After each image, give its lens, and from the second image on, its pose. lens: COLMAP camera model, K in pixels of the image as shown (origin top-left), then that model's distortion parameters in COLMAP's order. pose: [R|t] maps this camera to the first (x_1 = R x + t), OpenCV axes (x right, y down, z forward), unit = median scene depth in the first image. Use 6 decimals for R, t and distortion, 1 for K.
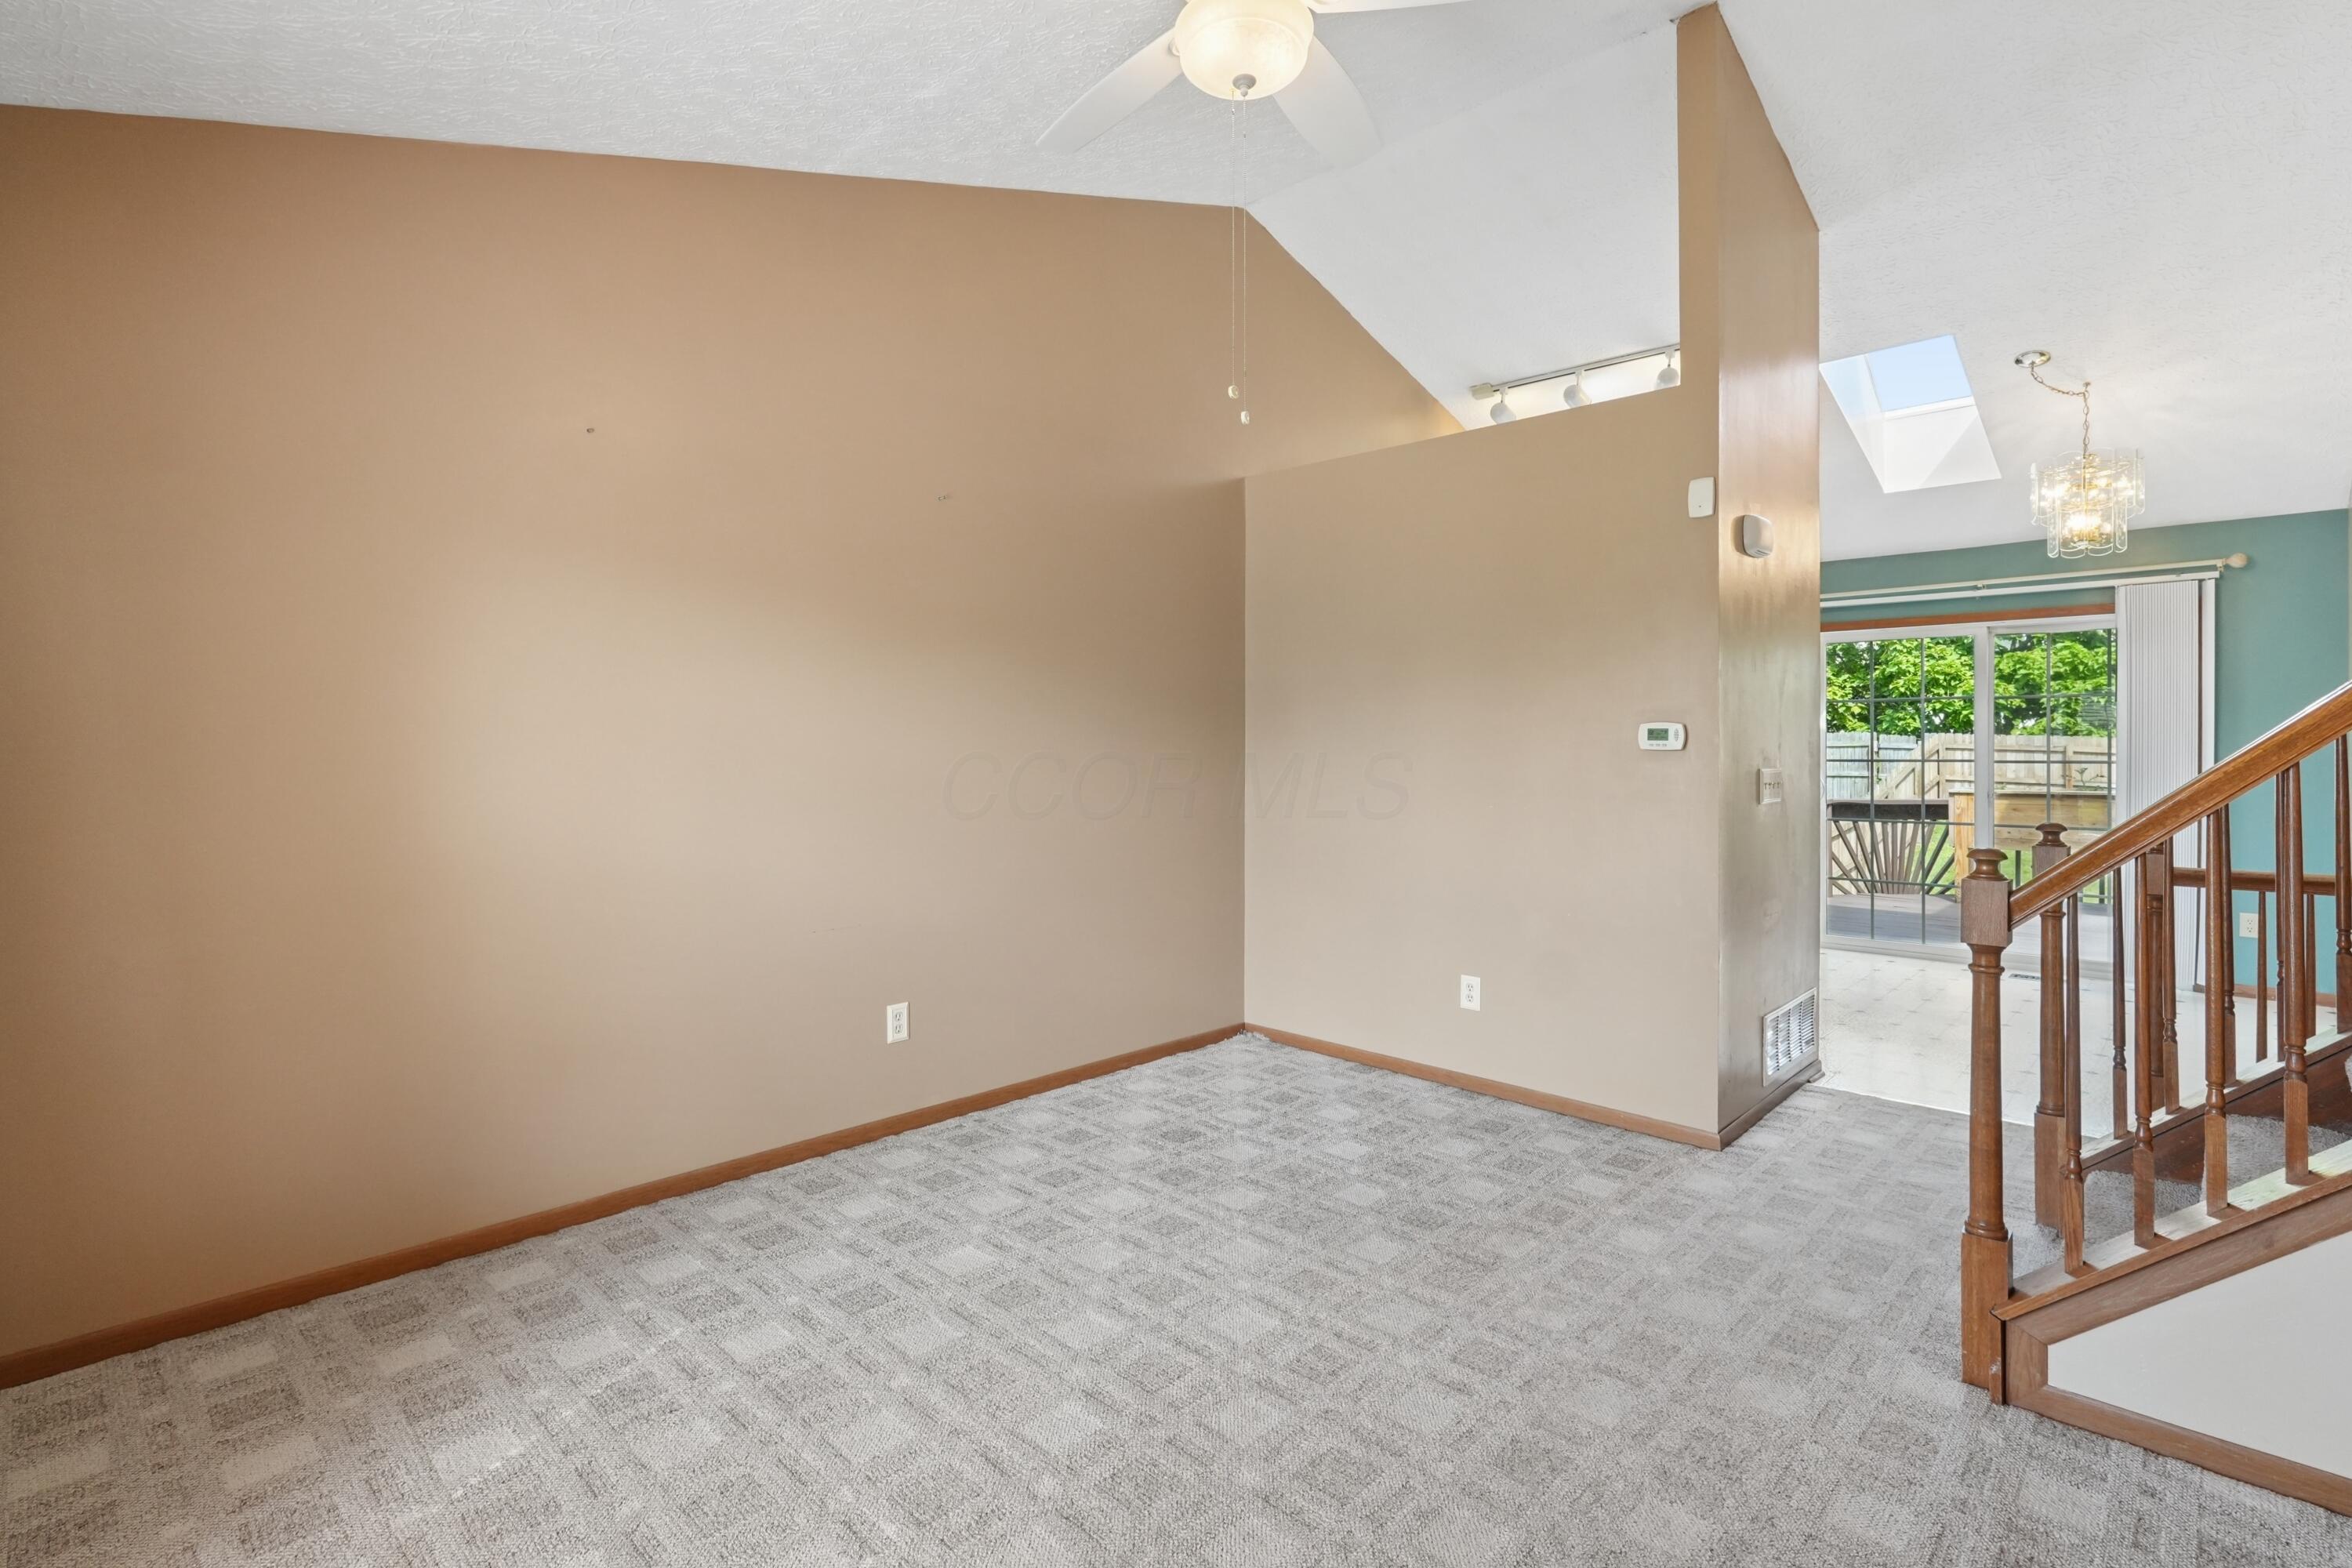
lens RADIAL K [[1104.6, 0, 1180.8], [0, 1104.6, 760.3], [0, 0, 1]] dist [0.001983, -0.000247]
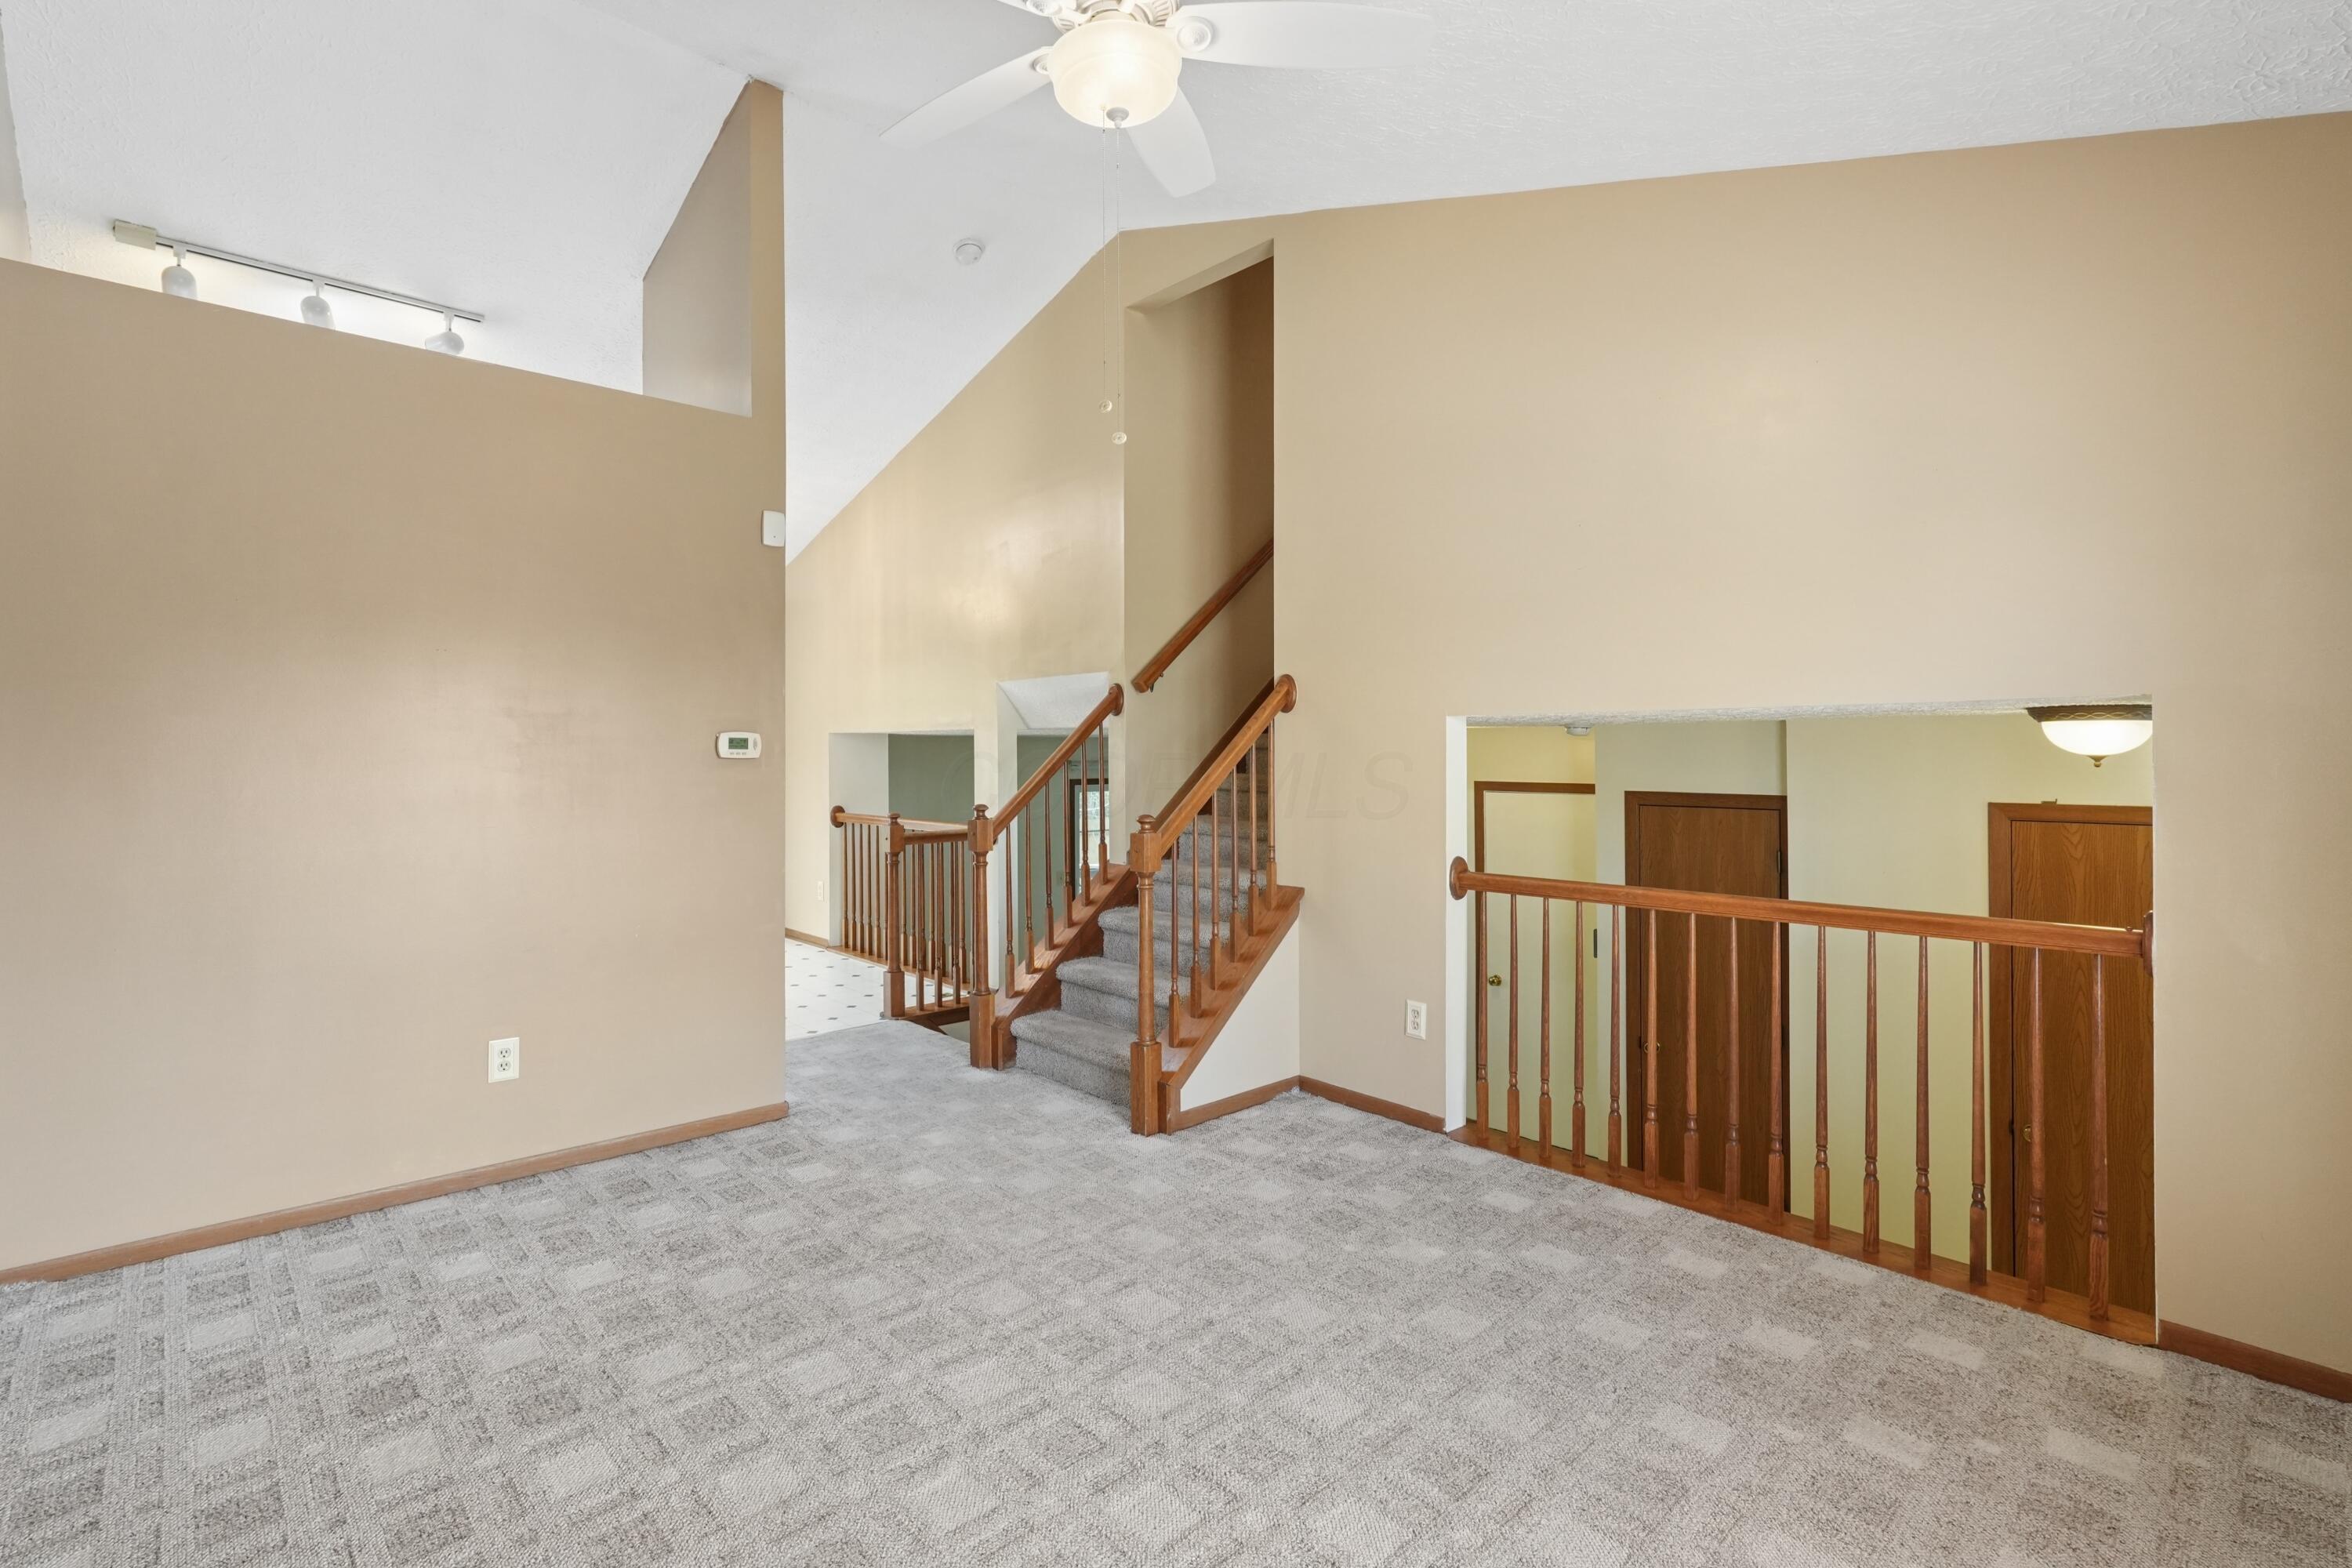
lens RADIAL K [[1080.4, 0, 1152.7], [0, 1080.4, 761.2], [0, 0, 1]] dist [-0.000153, 0.000078]
pose [[0.072419, -0.005449, 0.997359, -0.596134], [0.013876, 0.999894, 0.004455, -0.006022], [-0.997278, 0.013517, 0.072487, 0.567901]]
